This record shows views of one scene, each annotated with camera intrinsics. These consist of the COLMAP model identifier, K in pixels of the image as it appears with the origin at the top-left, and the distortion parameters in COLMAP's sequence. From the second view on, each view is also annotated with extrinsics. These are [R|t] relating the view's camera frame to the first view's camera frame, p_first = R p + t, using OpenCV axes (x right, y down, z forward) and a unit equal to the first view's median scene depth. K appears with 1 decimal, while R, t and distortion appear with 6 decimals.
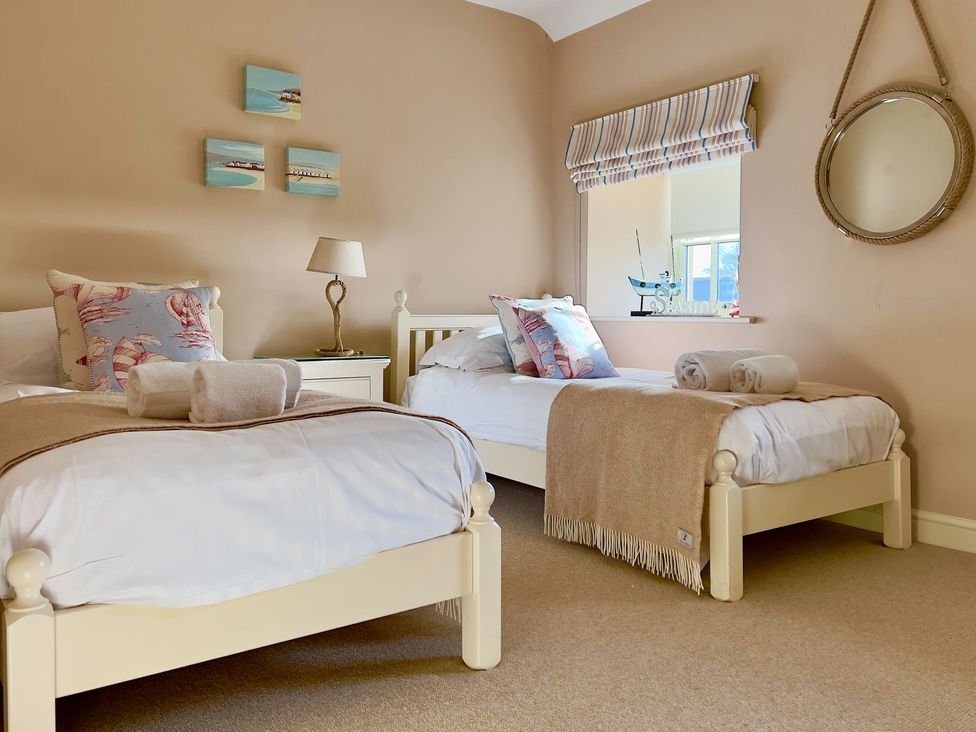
lens RADIAL K [[843.9, 0, 488.0], [0, 843.9, 366.0], [0, 0, 1]] dist [0.002328, 0.000458]
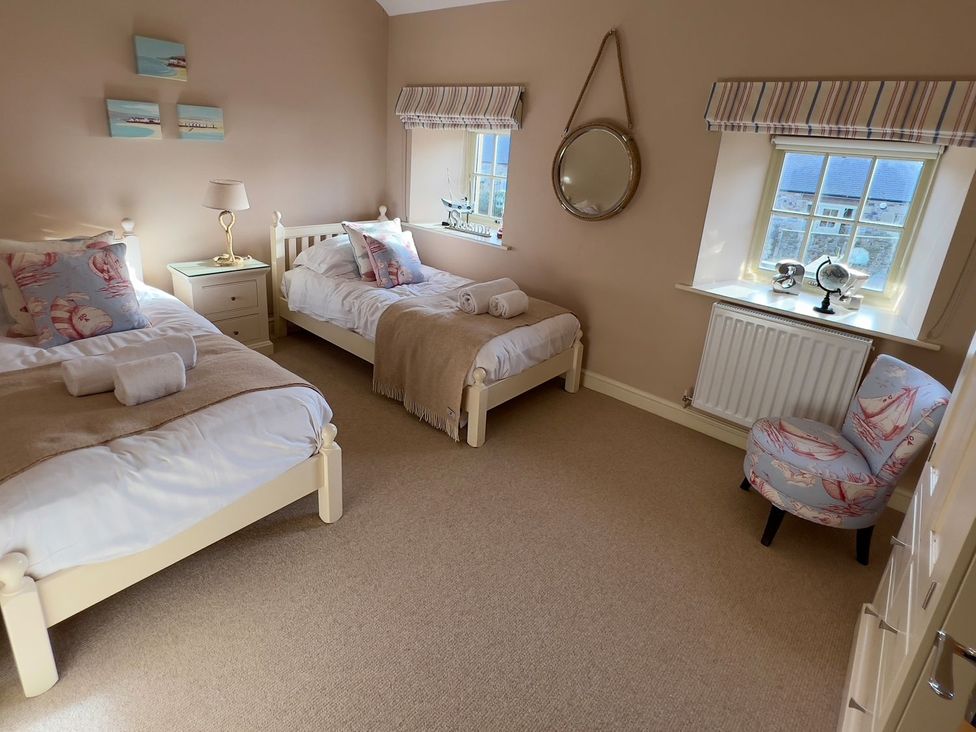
lens RADIAL K [[525.1, 0, 488.0], [0, 525.1, 366.0], [0, 0, 1]] dist [-0.008431, 0.000192]
pose [[0.966870, -0.008723, 0.255121, 0.018768], [-0.070417, 0.951525, 0.299403, -0.165702], [-0.245366, -0.307449, 0.919386, 0.013074]]
